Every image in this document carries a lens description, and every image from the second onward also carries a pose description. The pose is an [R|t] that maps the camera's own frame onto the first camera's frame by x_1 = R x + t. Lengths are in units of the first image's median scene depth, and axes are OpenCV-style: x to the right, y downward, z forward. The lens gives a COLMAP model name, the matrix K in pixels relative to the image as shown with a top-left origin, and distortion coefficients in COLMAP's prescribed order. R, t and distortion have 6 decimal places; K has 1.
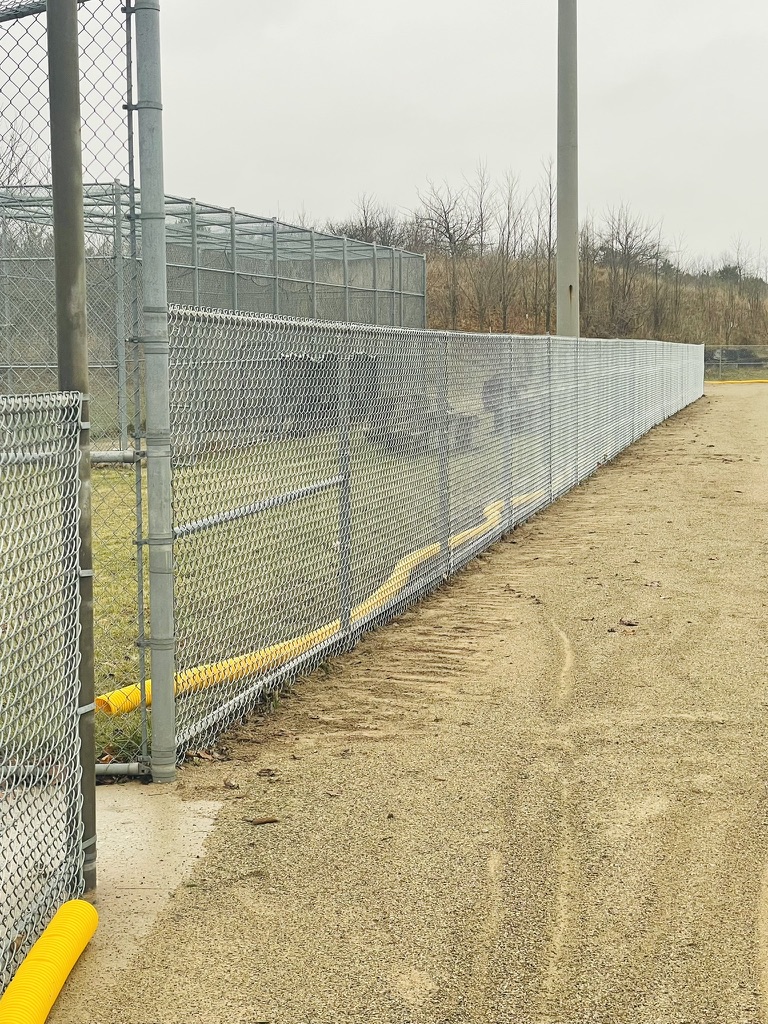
lens RADIAL K [[1726.8, 0, 378.9], [0, 1726.8, 507.2], [0, 0, 1]] dist [0.137258, 0.000000]
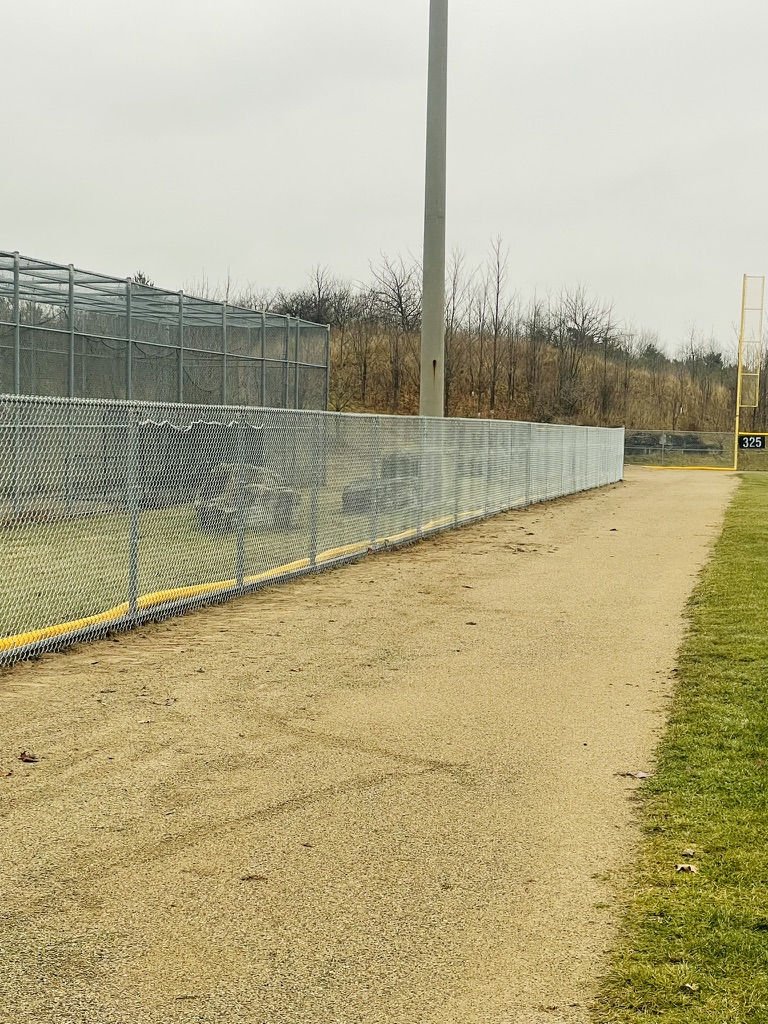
lens RADIAL K [[1726.8, 0, 388.8], [0, 1726.8, 515.9], [0, 0, 1]] dist [0.137258, 0.000000]
pose [[0.999298, 0.035992, 0.010434, 0.313719], [-0.035579, 0.998666, -0.037433, -0.022012], [-0.011767, 0.037035, 0.999245, 0.193894]]
